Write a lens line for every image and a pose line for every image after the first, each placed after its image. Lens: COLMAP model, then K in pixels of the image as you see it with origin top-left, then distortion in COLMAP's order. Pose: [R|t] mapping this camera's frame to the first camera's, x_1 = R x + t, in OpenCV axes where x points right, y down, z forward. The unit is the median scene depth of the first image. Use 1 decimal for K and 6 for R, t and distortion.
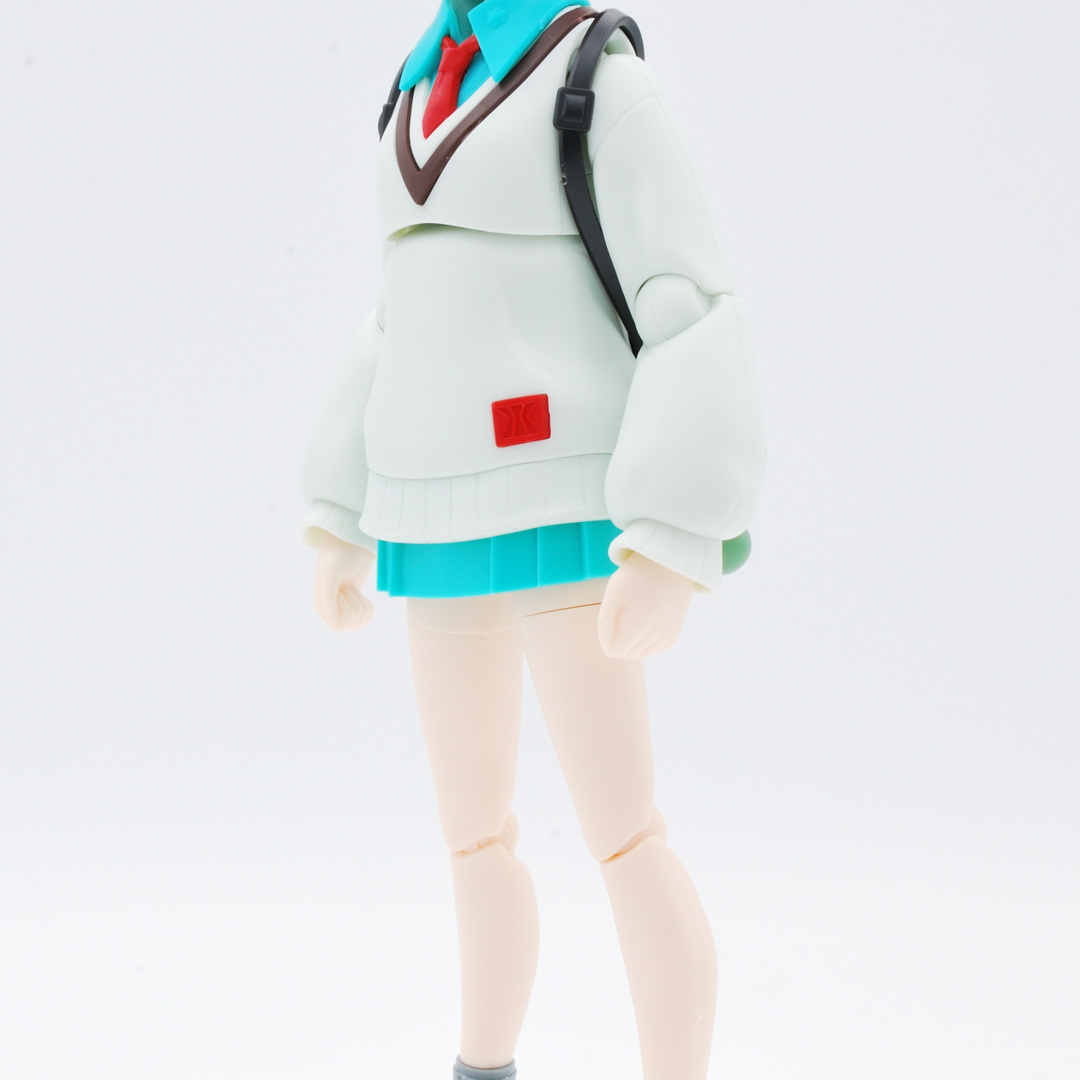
lens RADIAL K [[4571.8, 0, 545.3], [0, 4571.8, 575.2], [0, 0, 1]] dist [0.220646, 0.000000]
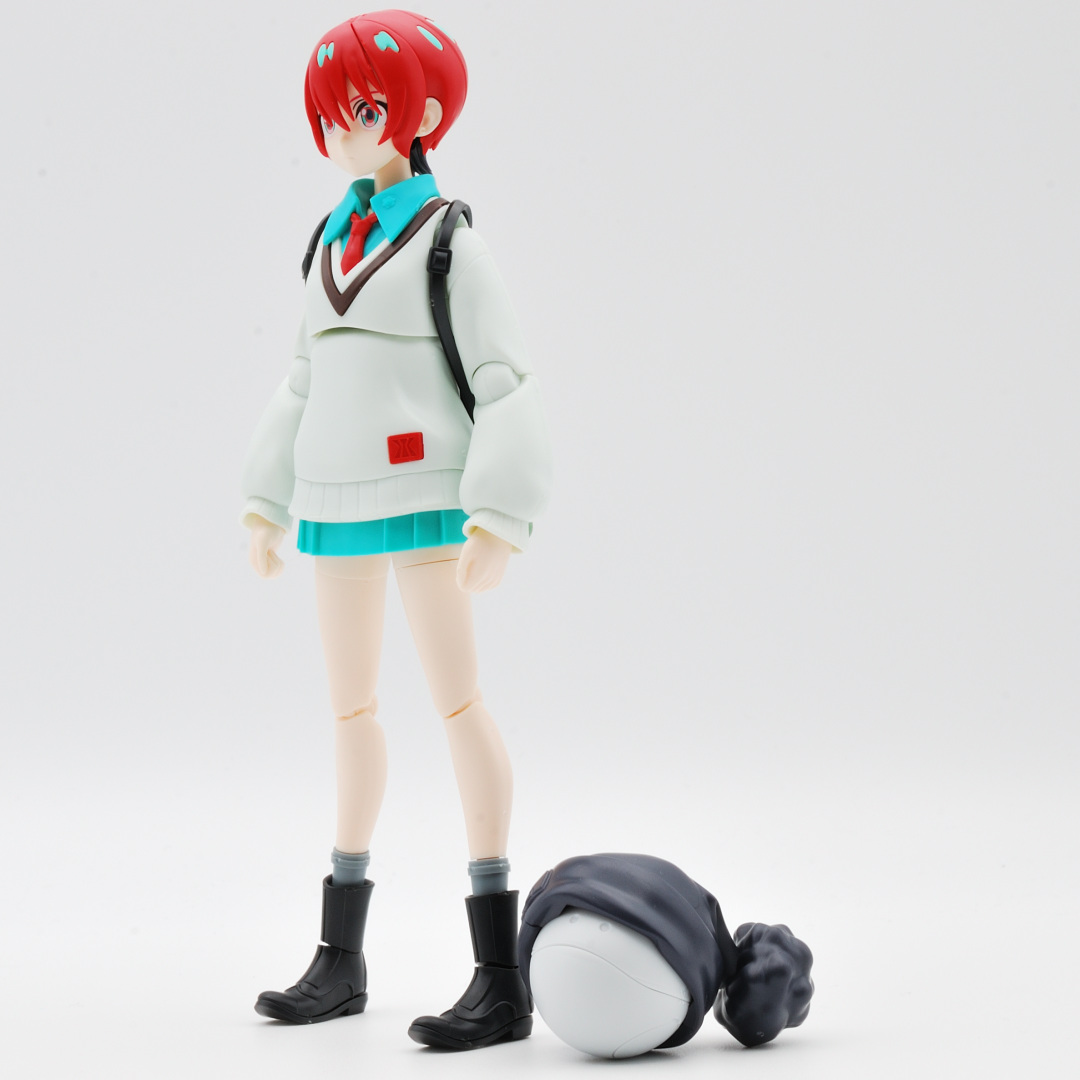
lens RADIAL K [[4571.8, 0, 538.9], [0, 4571.8, 508.8], [0, 0, 1]] dist [0.220646, 0.000000]
pose [[0.987407, 0.018435, 0.157124, -0.213558], [-0.013817, 0.999441, -0.030434, 0.036945], [-0.157598, 0.027880, 0.987110, -0.623832]]
